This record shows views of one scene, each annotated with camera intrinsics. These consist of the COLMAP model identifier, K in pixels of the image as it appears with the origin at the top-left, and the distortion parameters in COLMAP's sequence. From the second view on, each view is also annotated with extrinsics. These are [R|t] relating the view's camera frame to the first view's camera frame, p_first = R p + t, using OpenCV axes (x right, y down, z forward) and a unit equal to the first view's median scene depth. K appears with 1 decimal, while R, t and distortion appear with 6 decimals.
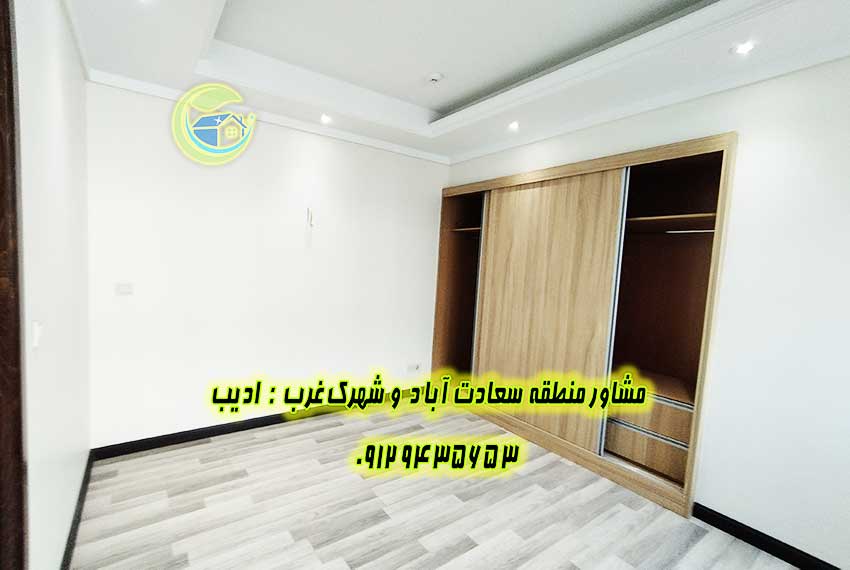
lens RADIAL K [[392.9, 0, 422.7], [0, 392.9, 284.9], [0, 0, 1]] dist [0.005680, 0.000353]
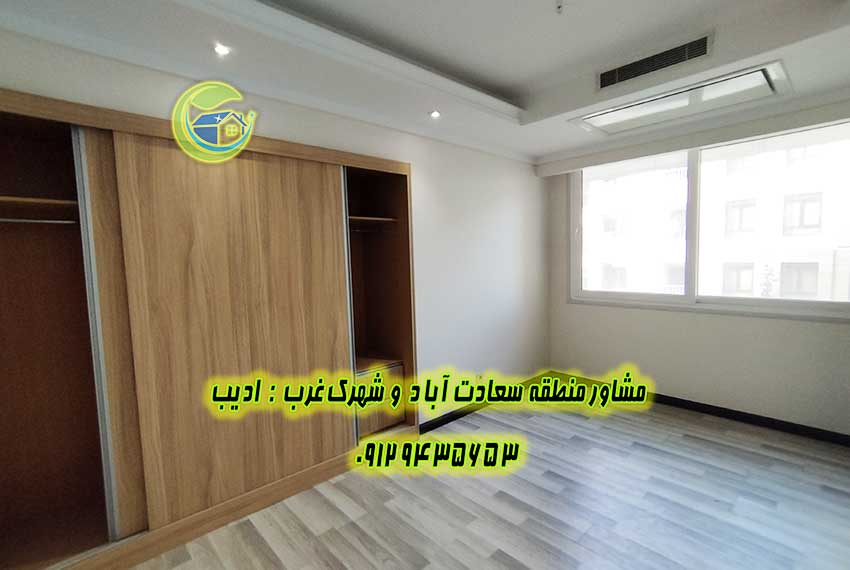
lens RADIAL K [[392.9, 0, 423.3], [0, 392.9, 291.3], [0, 0, 1]] dist [0.005680, 0.000353]
pose [[-0.107557, -0.120310, 0.986893, -0.509699], [0.087926, 0.987610, 0.129980, -0.083971], [-0.990303, 0.100754, -0.095646, 0.849712]]
